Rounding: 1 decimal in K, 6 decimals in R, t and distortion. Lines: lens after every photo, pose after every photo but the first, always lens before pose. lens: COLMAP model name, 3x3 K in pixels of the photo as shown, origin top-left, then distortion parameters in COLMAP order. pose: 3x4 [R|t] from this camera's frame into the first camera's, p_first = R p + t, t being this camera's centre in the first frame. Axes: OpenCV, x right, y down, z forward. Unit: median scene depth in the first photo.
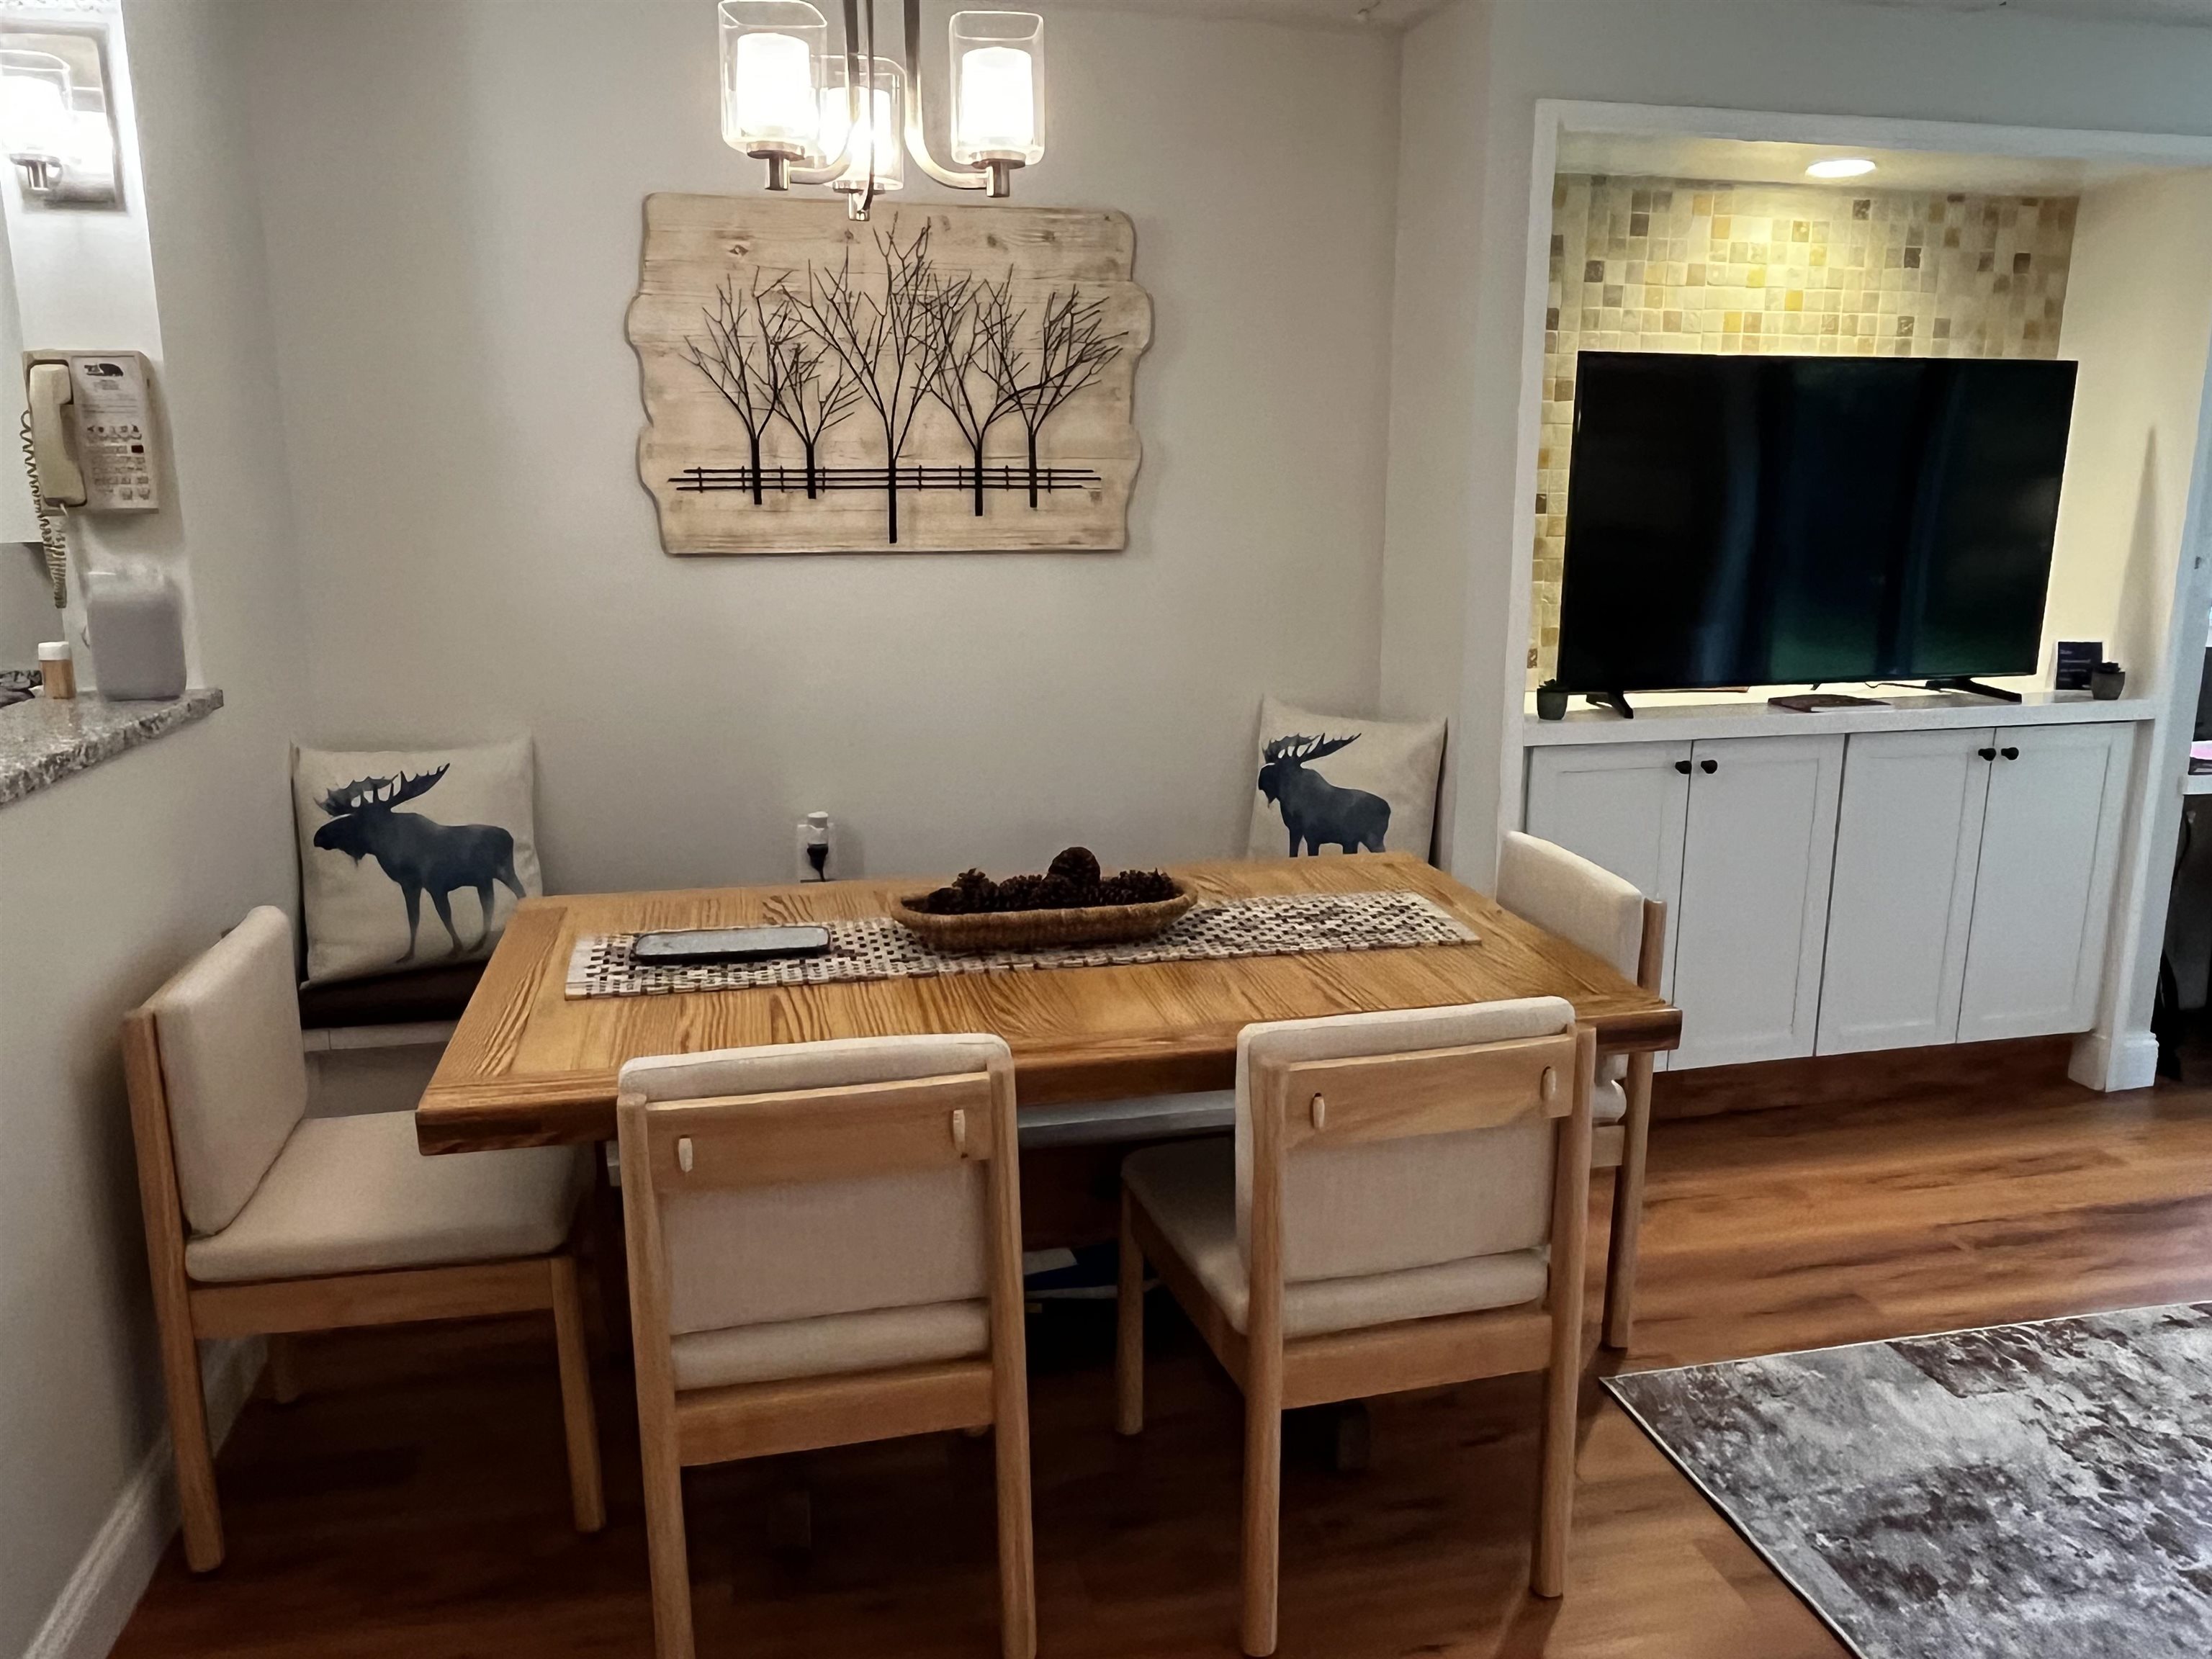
lens RADIAL K [[1577.0, 0, 1103.3], [0, 1577.0, 815.1], [0, 0, 1]] dist [-0.003363, 0.002986]
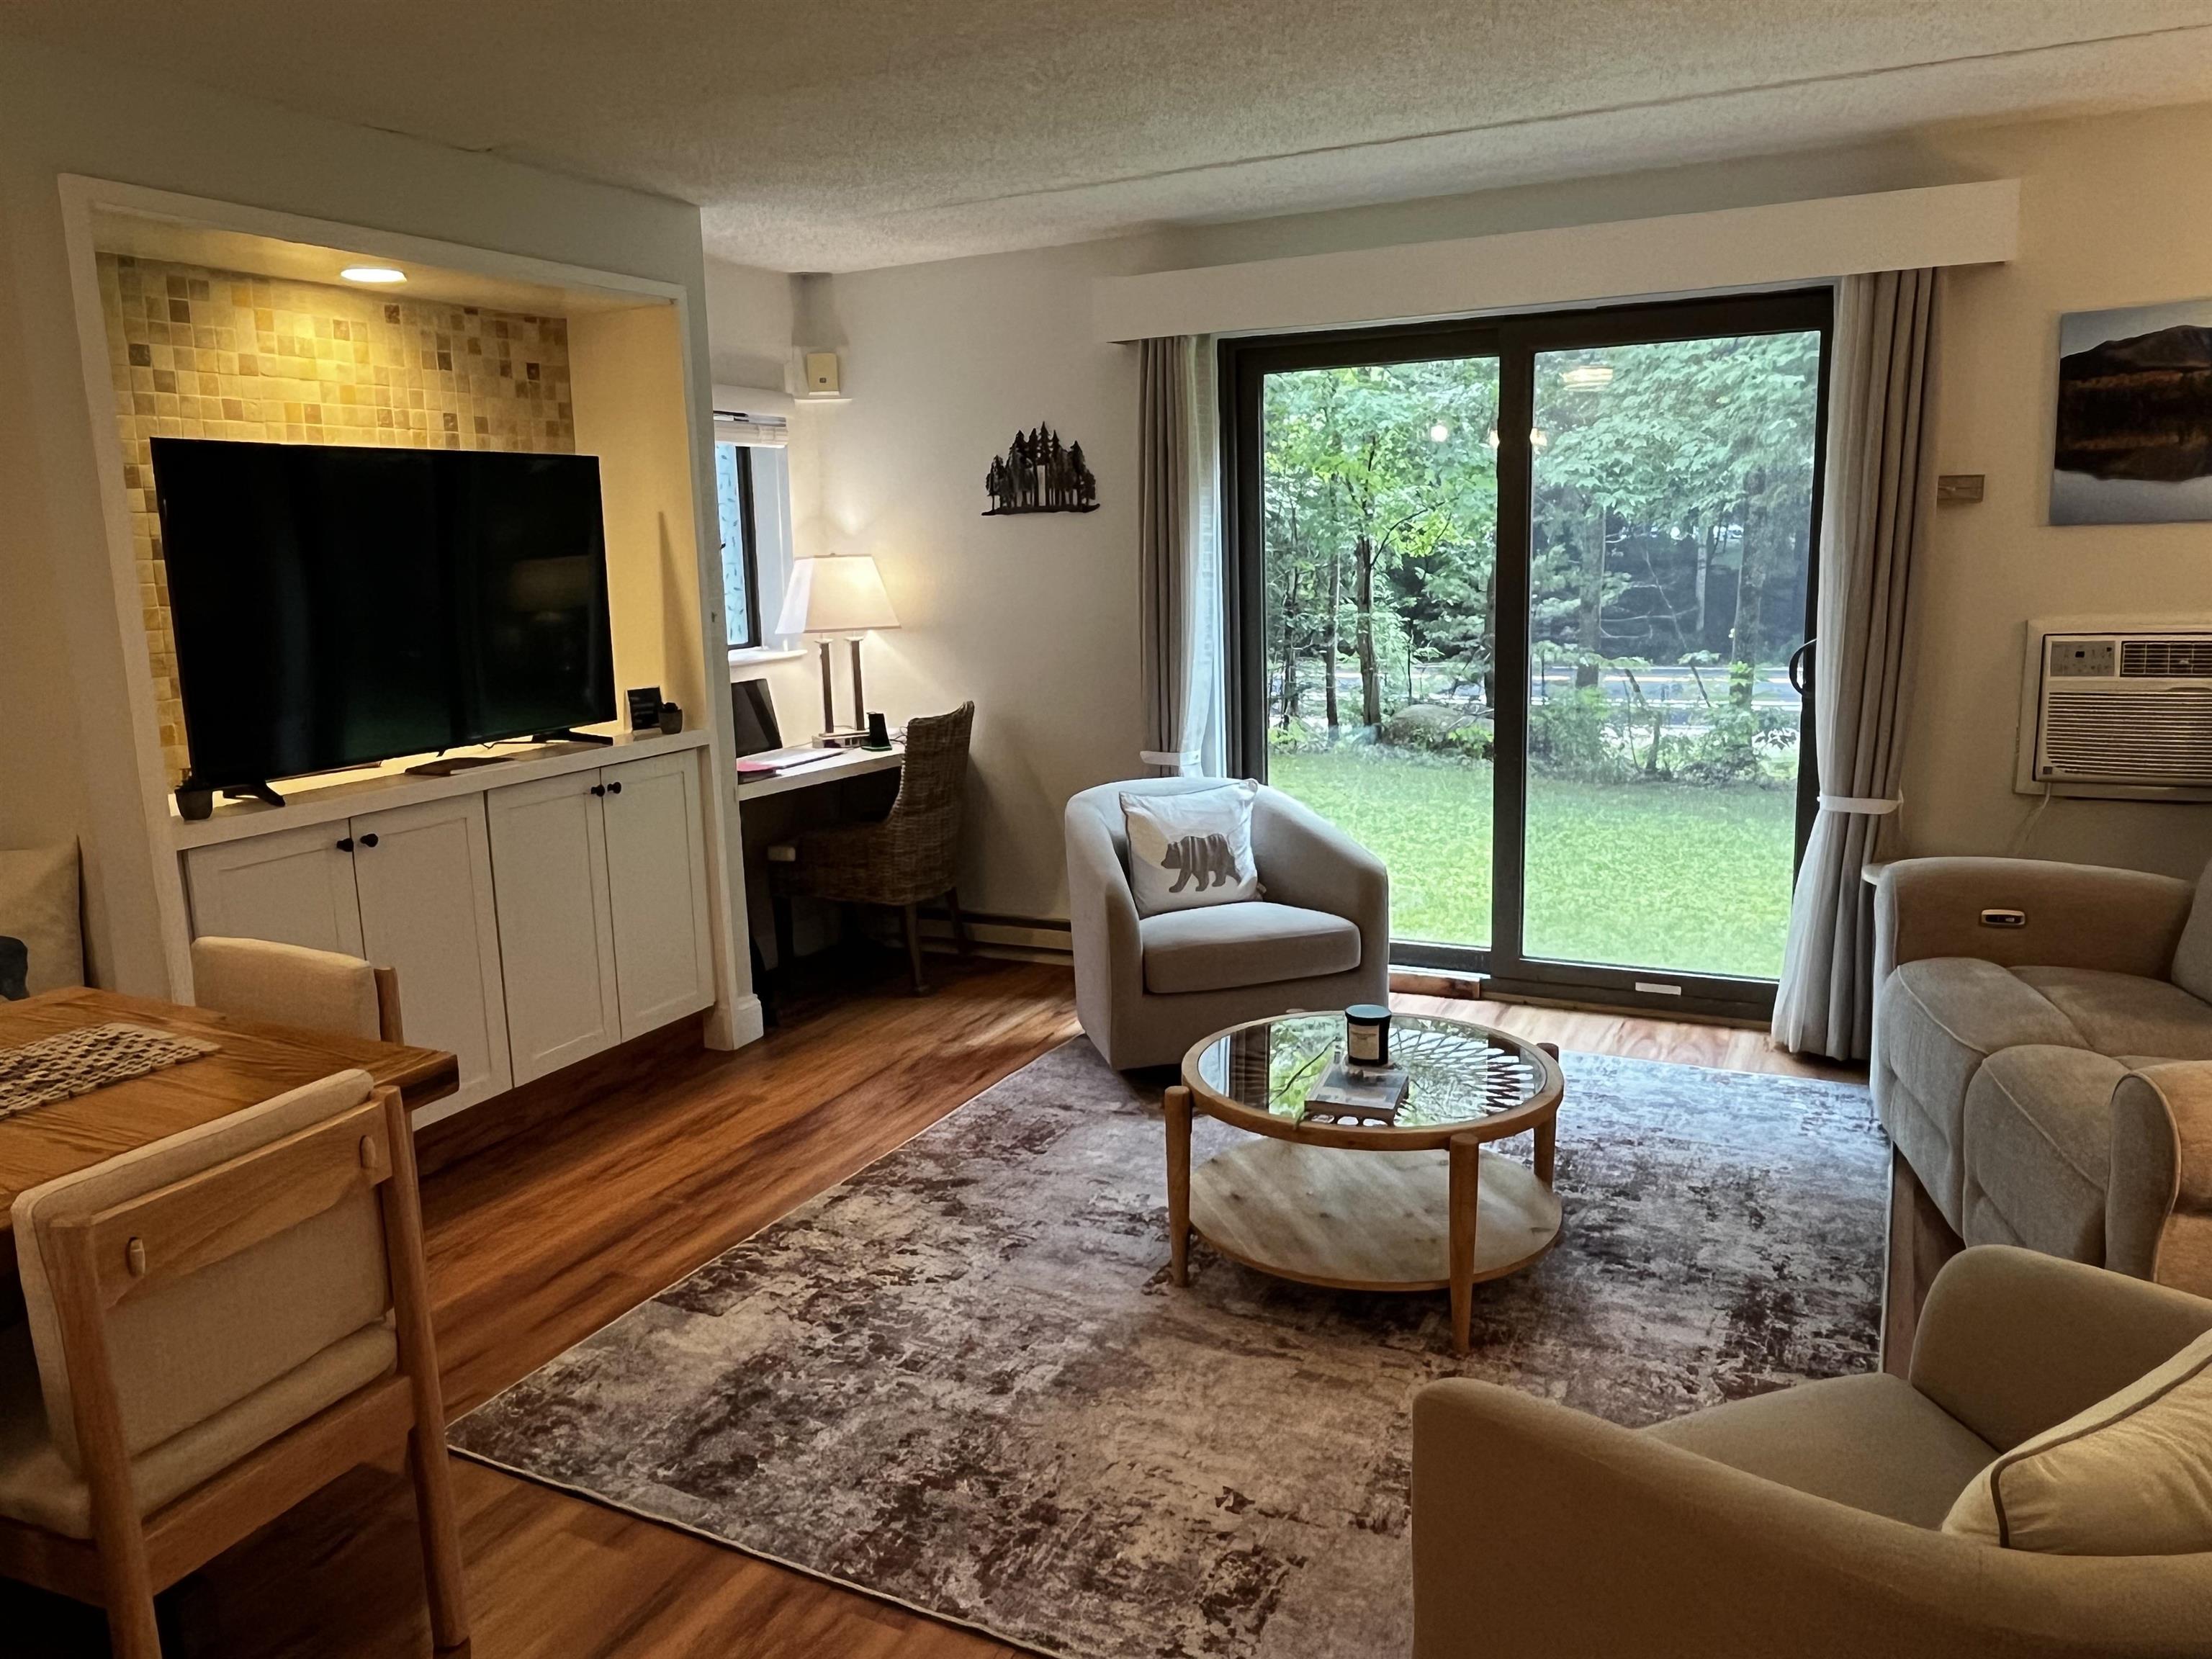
lens RADIAL K [[1577.0, 0, 1099.1], [0, 1577.0, 826.6], [0, 0, 1]] dist [-0.003363, 0.002986]
pose [[0.629701, -0.159886, 0.760206, -0.098282], [0.193125, 0.980088, 0.046161, 0.004831], [-0.752449, 0.117748, 0.648040, -0.027394]]
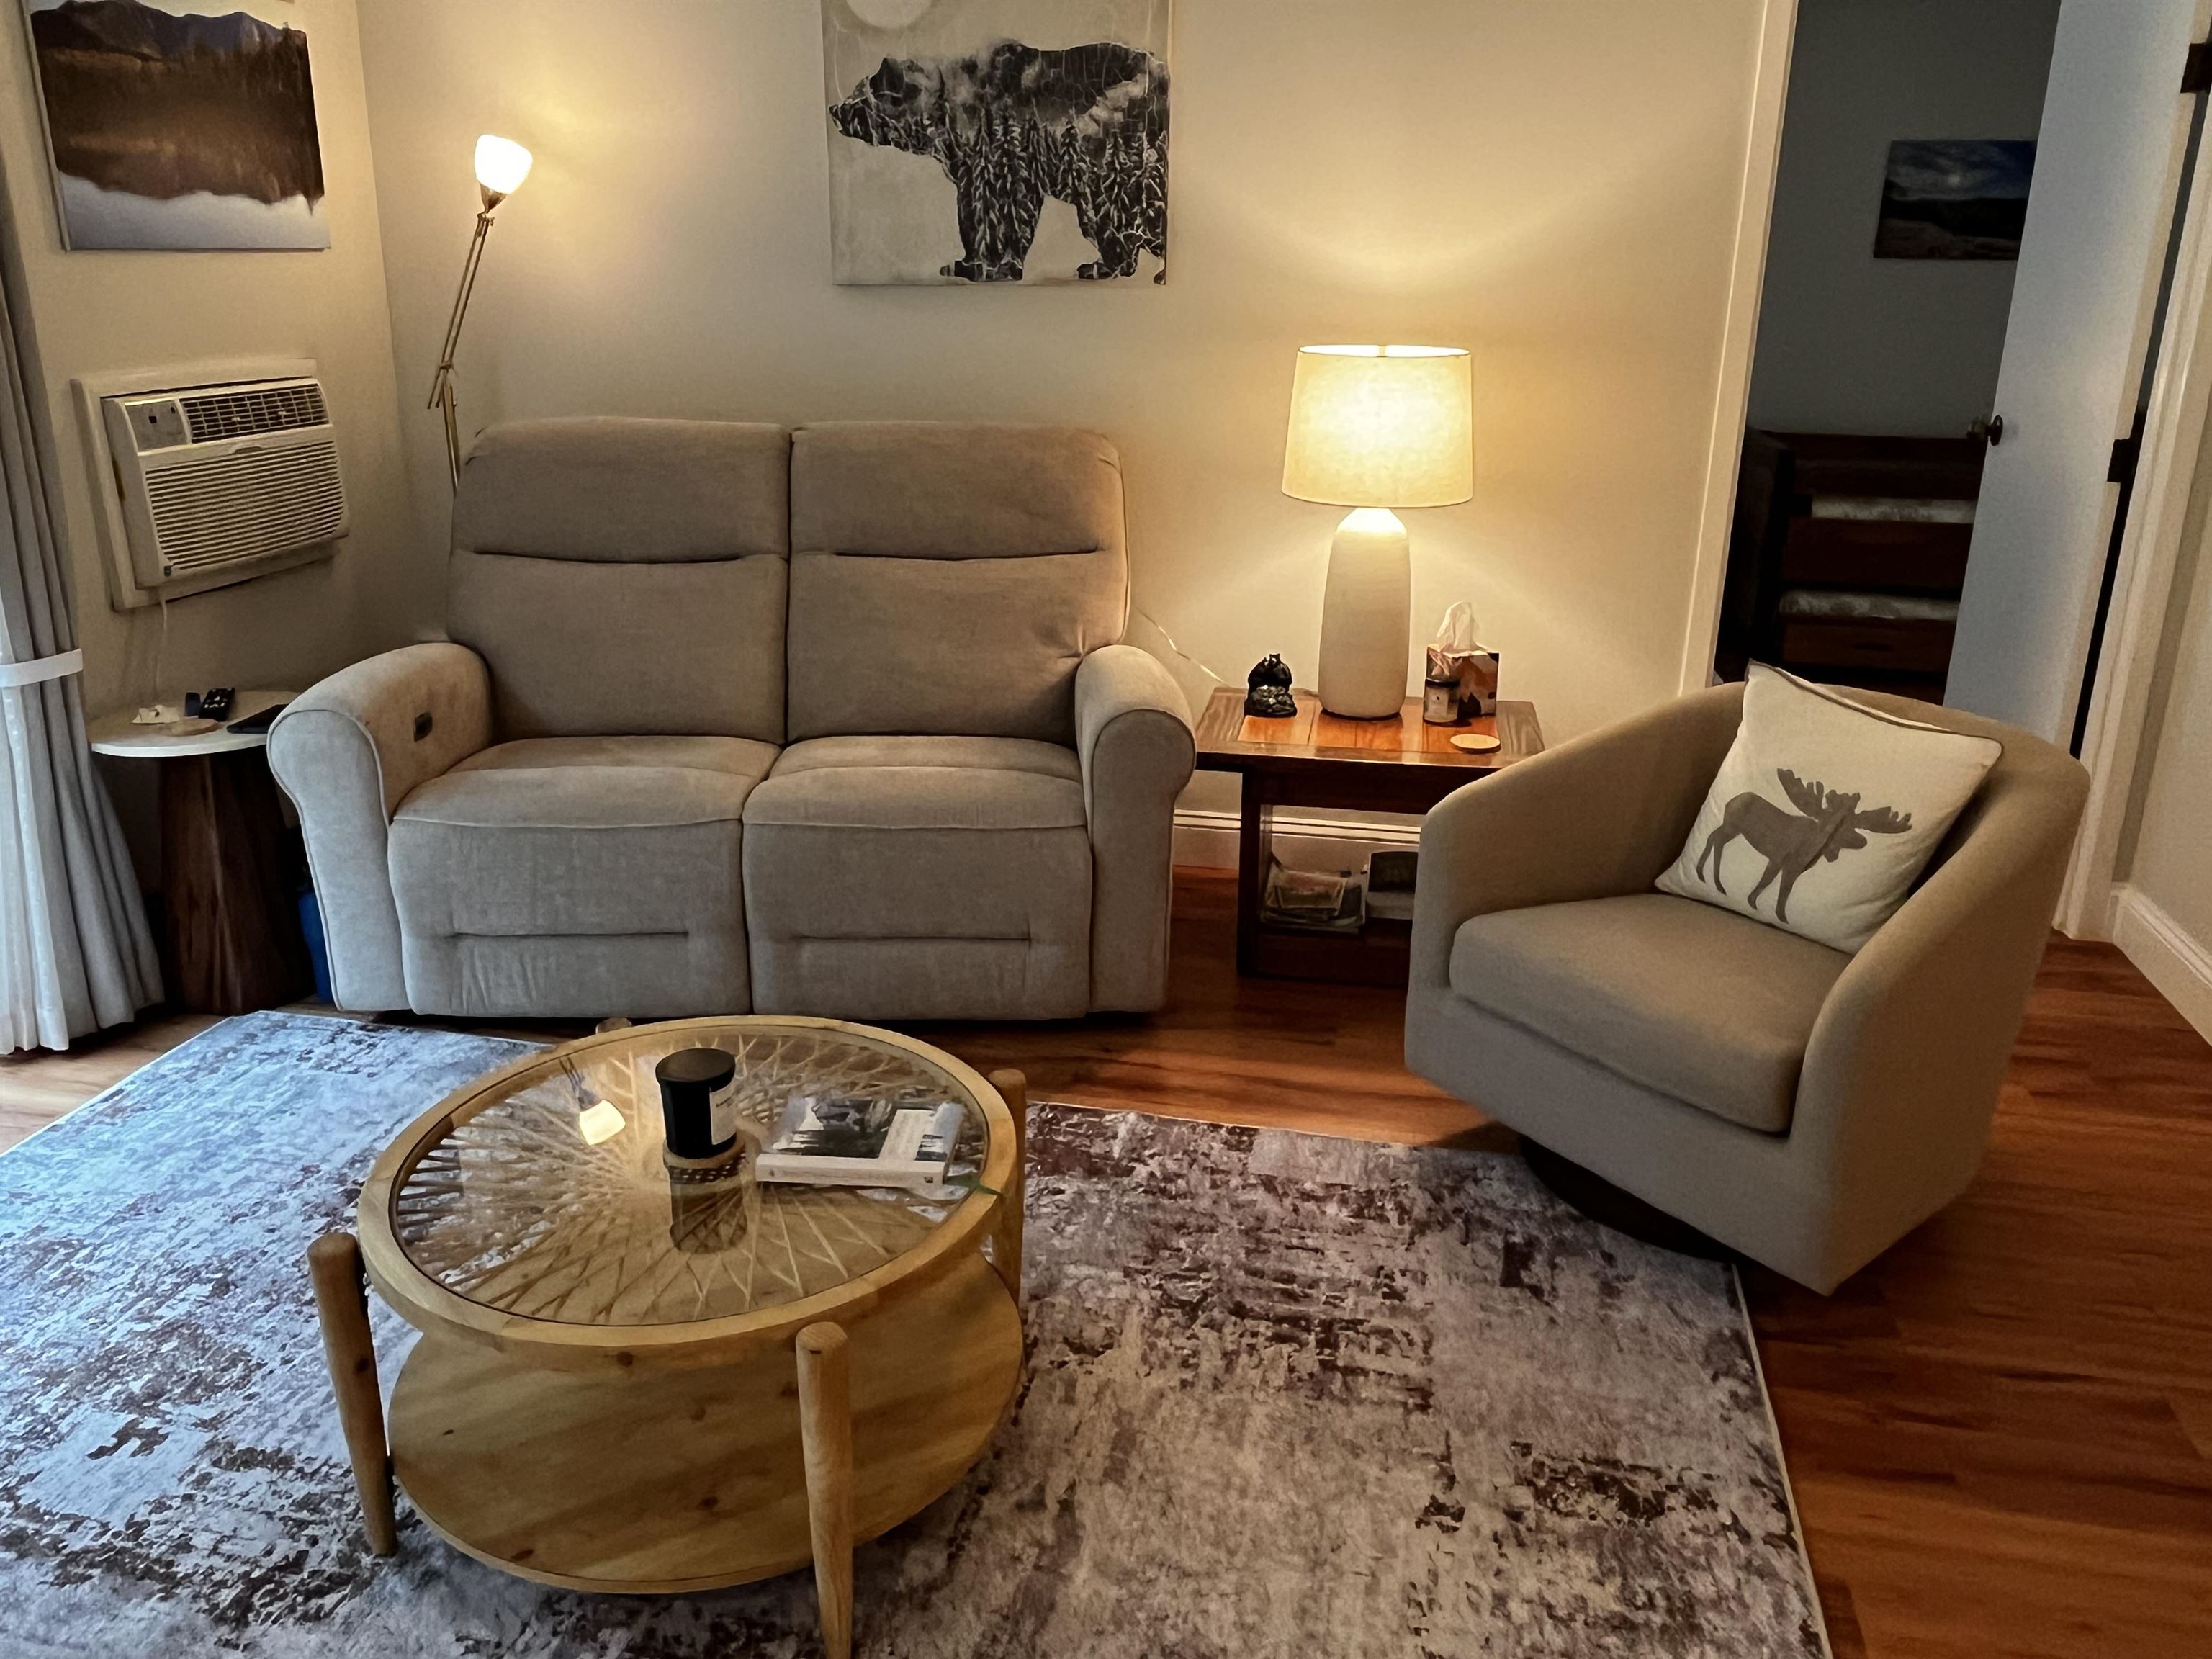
lens RADIAL K [[1635.1, 0, 1091.1], [0, 1635.1, 821.7], [0, 0, 1]] dist [-0.002200, -0.004377]
pose [[-0.909176, -0.140122, 0.392128, 0.385057], [0.079755, 0.865655, 0.494248, -0.162779], [-0.408702, 0.480632, -0.775858, 0.856357]]
